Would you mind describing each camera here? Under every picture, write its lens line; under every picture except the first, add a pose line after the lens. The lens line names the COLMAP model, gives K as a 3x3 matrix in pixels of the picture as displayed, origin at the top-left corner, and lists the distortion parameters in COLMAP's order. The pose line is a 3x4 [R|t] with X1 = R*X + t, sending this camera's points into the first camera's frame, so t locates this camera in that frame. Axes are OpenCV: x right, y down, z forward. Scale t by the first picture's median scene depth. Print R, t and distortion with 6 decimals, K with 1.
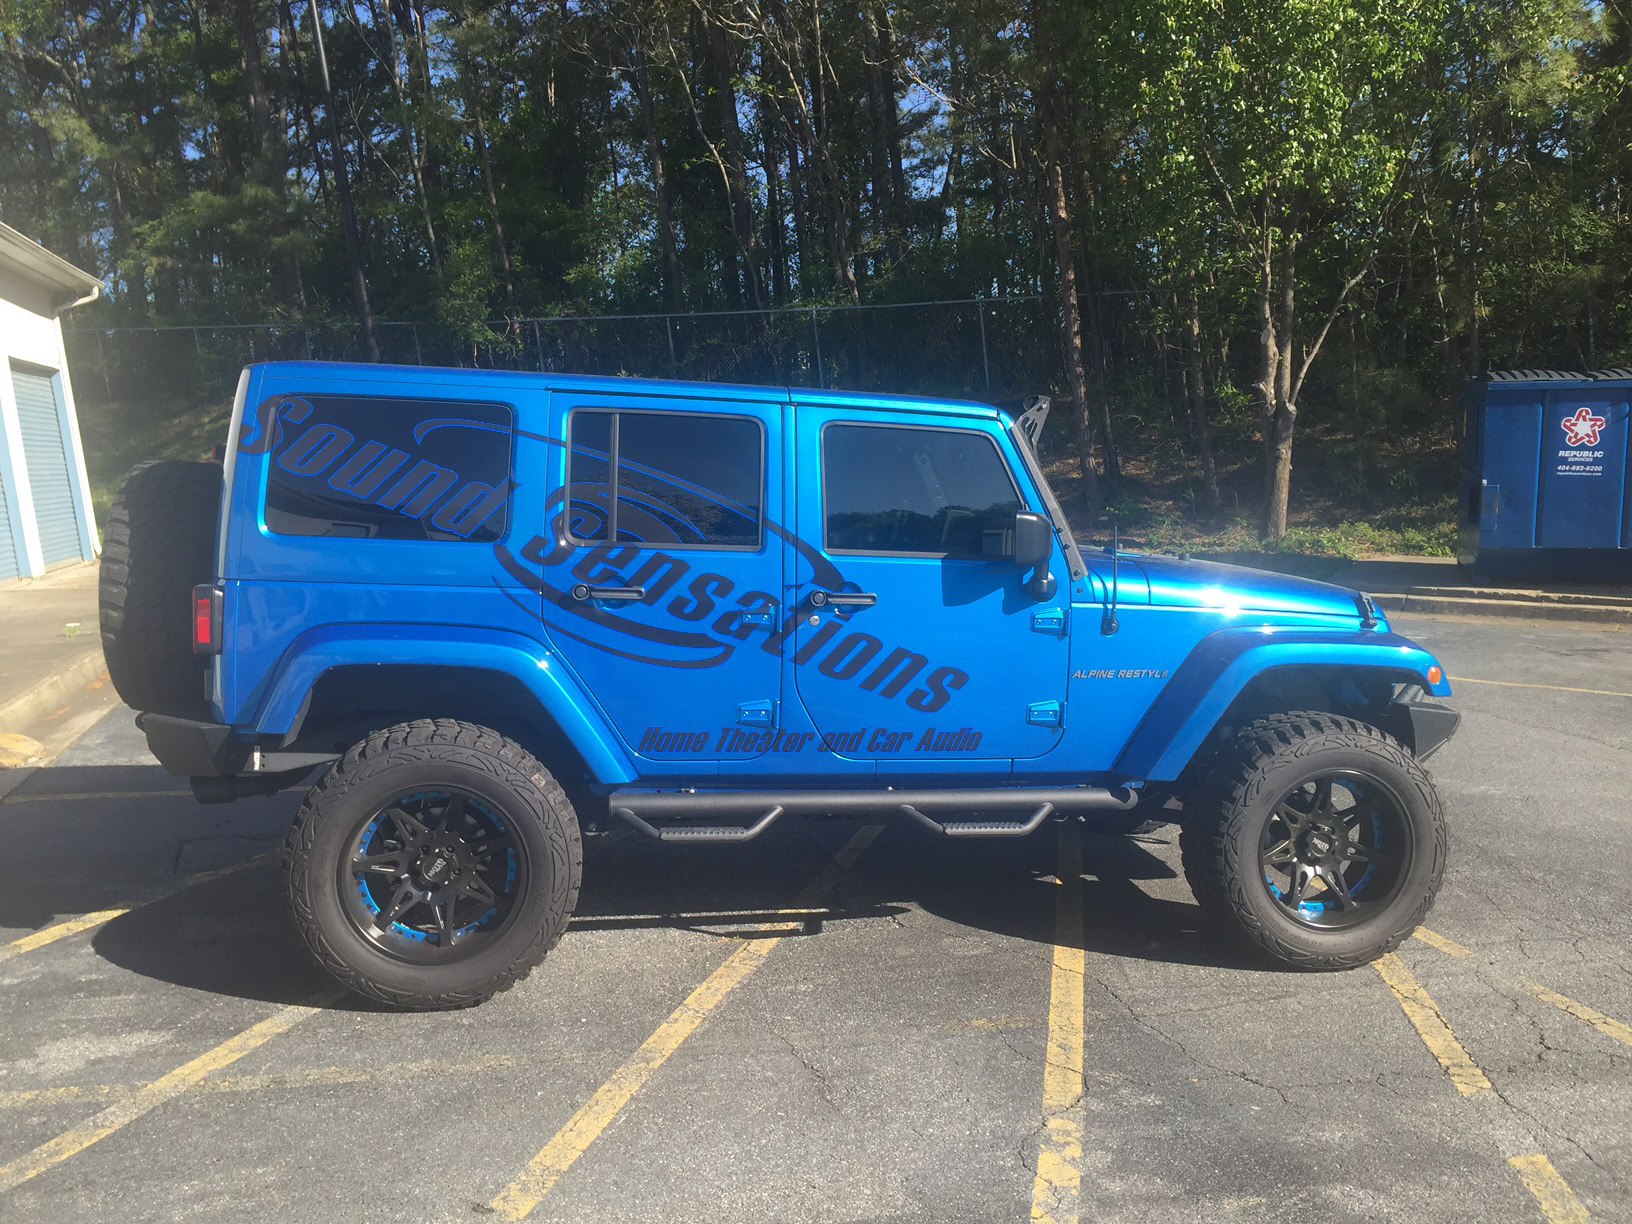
lens RADIAL K [[1410.8, 0, 816.0], [0, 1410.8, 612.0], [0, 0, 1]] dist [0.077165, -0.097449]
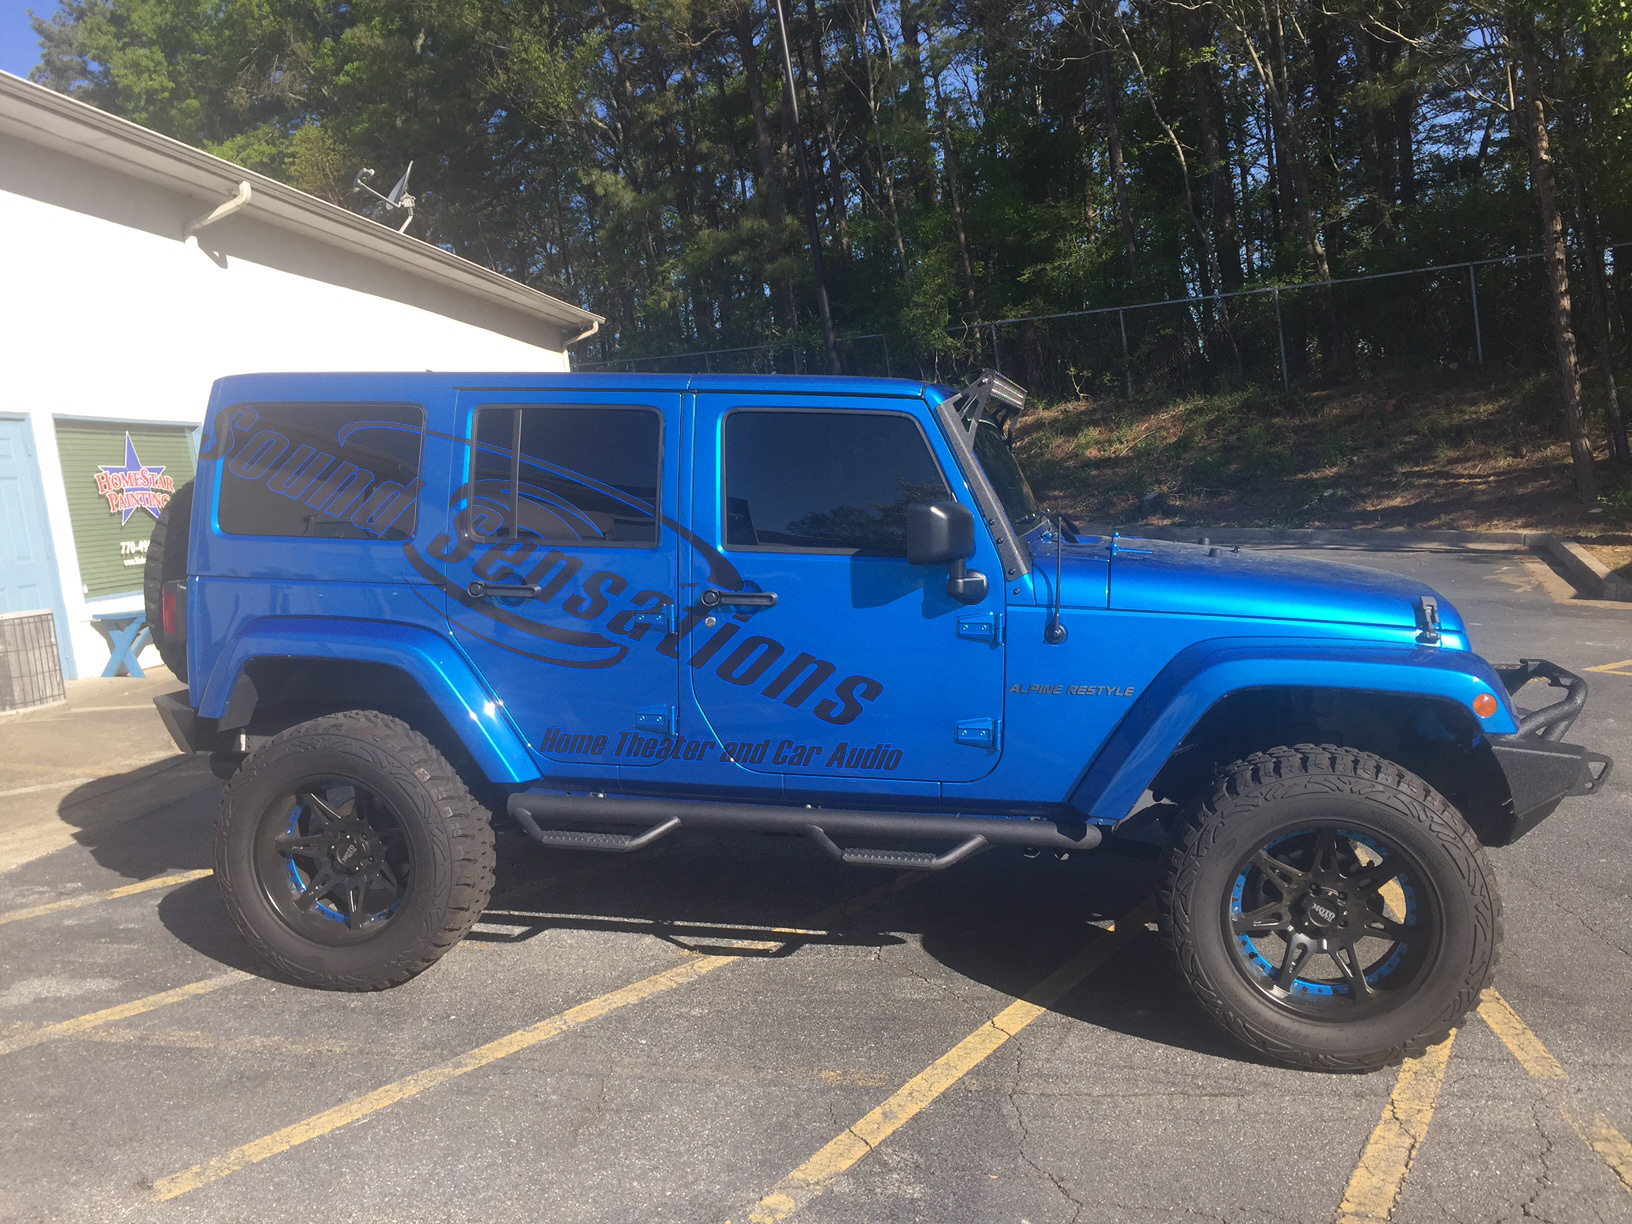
lens RADIAL K [[1401.8, 0, 816.0], [0, 1401.8, 612.0], [0, 0, 1]] dist [0.087970, -0.129073]
pose [[0.922482, 0.012670, -0.385832, 0.410612], [-0.013167, 0.999912, 0.001353, -0.002435], [0.385815, 0.003832, 0.922568, 0.161503]]
